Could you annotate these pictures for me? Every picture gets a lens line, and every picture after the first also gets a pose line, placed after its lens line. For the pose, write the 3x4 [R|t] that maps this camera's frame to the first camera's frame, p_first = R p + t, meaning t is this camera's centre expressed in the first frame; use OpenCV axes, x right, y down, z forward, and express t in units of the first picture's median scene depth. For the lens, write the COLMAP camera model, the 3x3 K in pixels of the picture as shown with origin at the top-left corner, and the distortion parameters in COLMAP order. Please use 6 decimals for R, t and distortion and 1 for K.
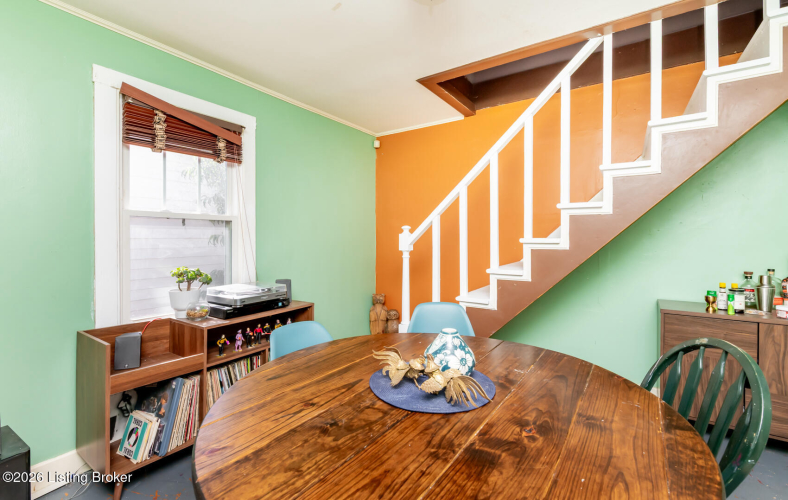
lens RADIAL K [[343.9, 0, 395.6], [0, 343.9, 240.4], [0, 0, 1]] dist [0.005174, -0.001399]
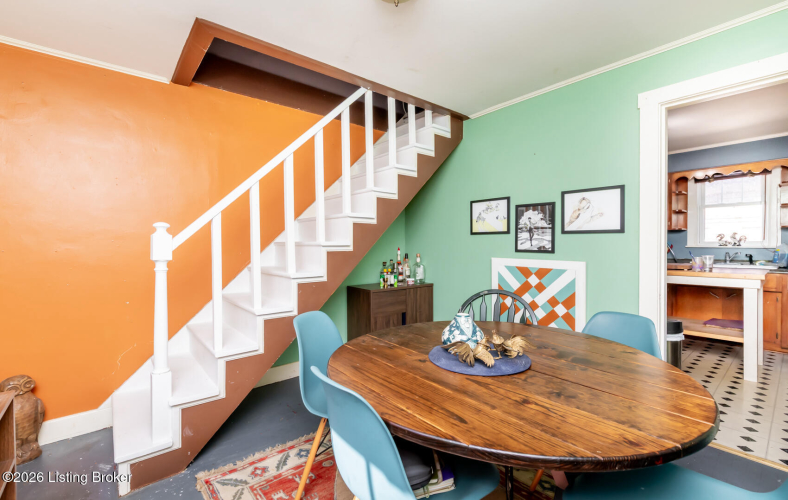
lens RADIAL K [[343.9, 0, 391.6], [0, 343.9, 247.9], [0, 0, 1]] dist [0.005174, -0.001399]
pose [[0.279163, -0.013281, 0.960152, -0.652511], [0.010986, 0.999883, 0.010636, 0.005804], [-0.960181, 0.007579, 0.279276, 0.538414]]
